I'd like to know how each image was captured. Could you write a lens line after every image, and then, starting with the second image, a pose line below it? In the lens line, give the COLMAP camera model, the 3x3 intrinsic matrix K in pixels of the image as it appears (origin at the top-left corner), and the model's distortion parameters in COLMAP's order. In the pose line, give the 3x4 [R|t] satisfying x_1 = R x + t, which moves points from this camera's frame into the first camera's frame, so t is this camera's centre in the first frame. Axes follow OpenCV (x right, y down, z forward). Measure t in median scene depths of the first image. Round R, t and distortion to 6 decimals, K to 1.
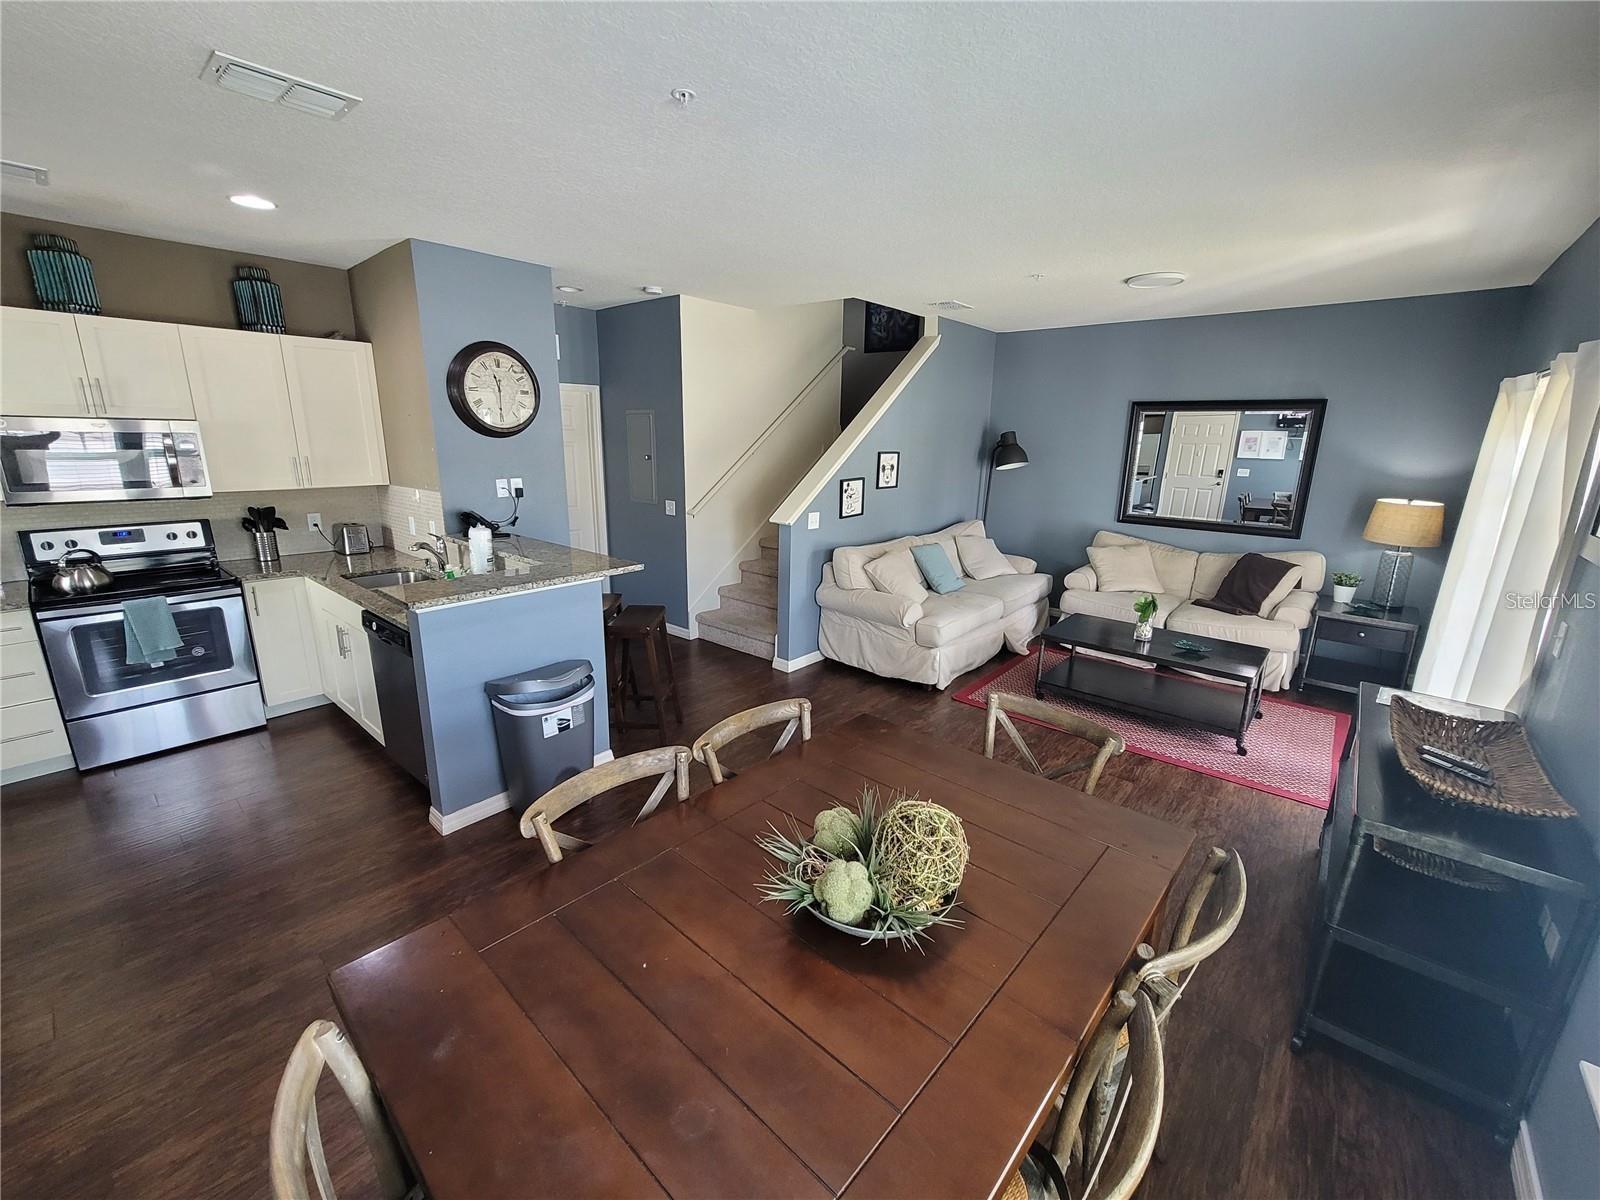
lens RADIAL K [[651.1, 0, 808.8], [0, 651.1, 599.7], [0, 0, 1]] dist [-0.009318, 0.001396]
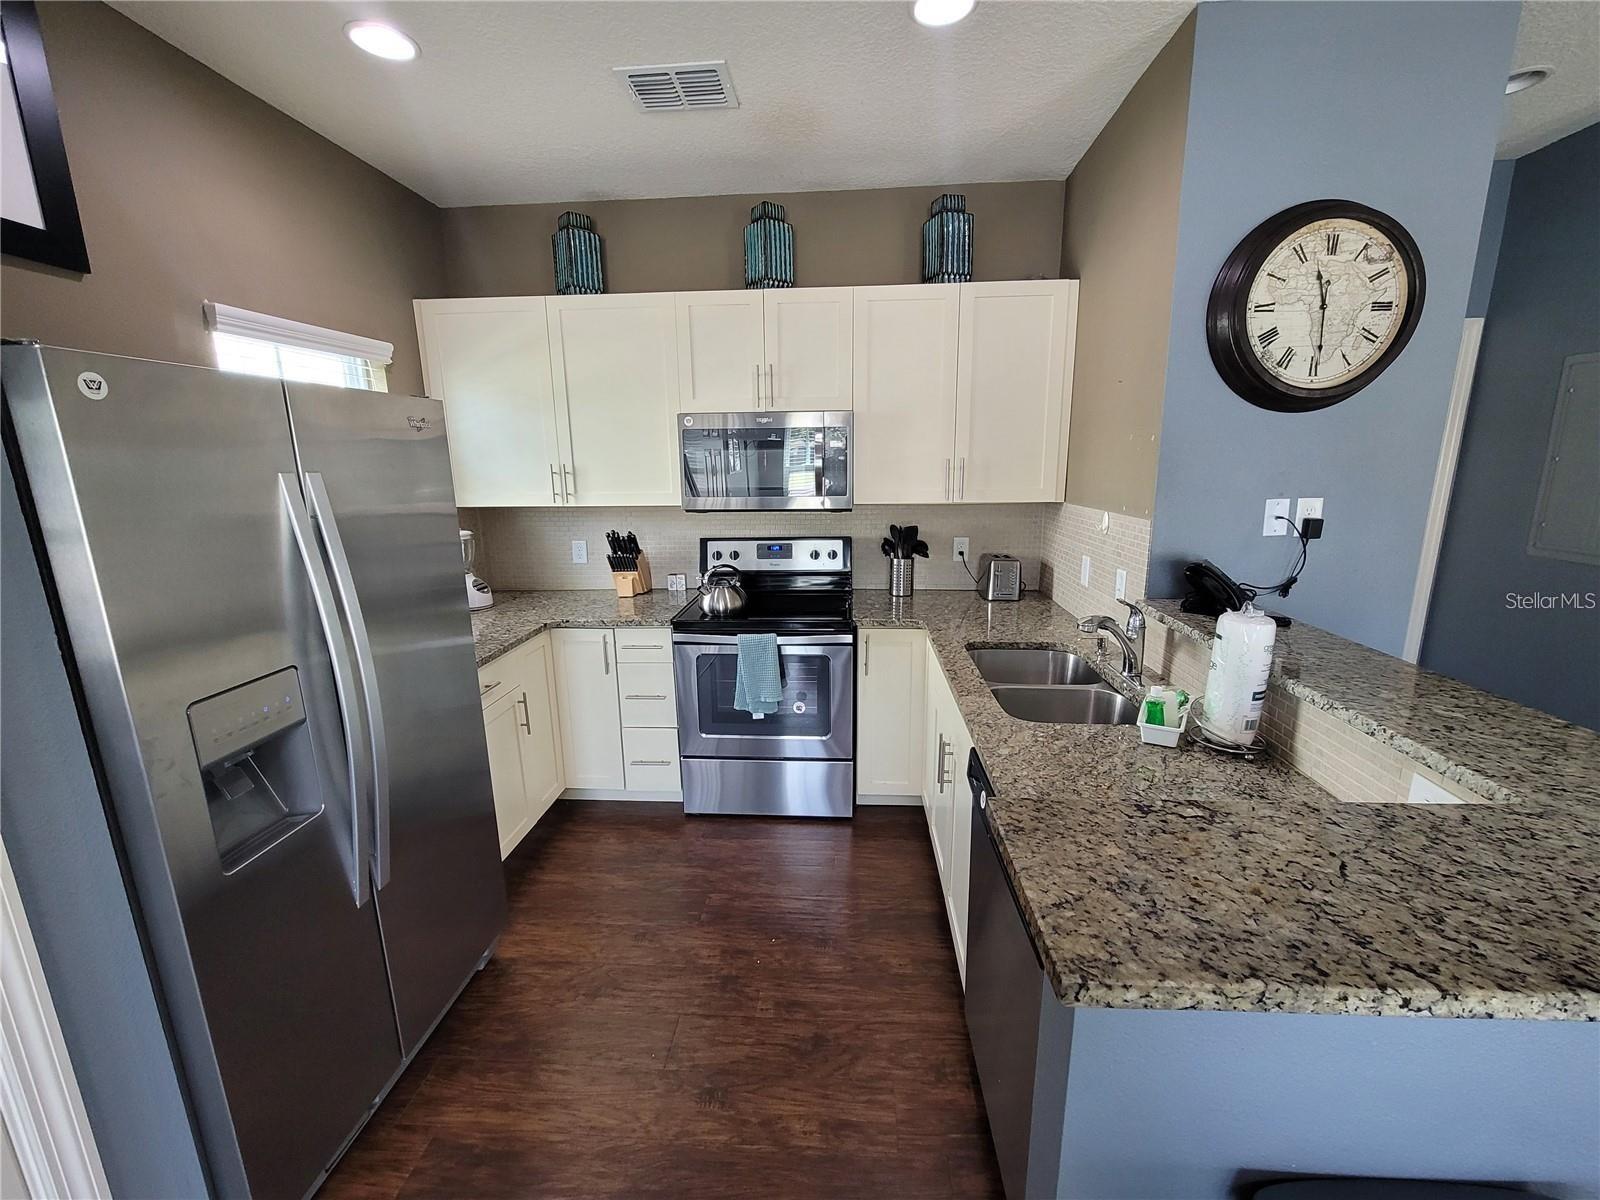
lens RADIAL K [[651.1, 0, 808.3], [0, 651.1, 597.1], [0, 0, 1]] dist [-0.009318, 0.001396]
pose [[0.597746, 0.146748, -0.788140, -0.310805], [-0.170744, 0.983851, 0.053692, -0.085201], [0.783292, 0.102476, 0.613150, 0.468012]]
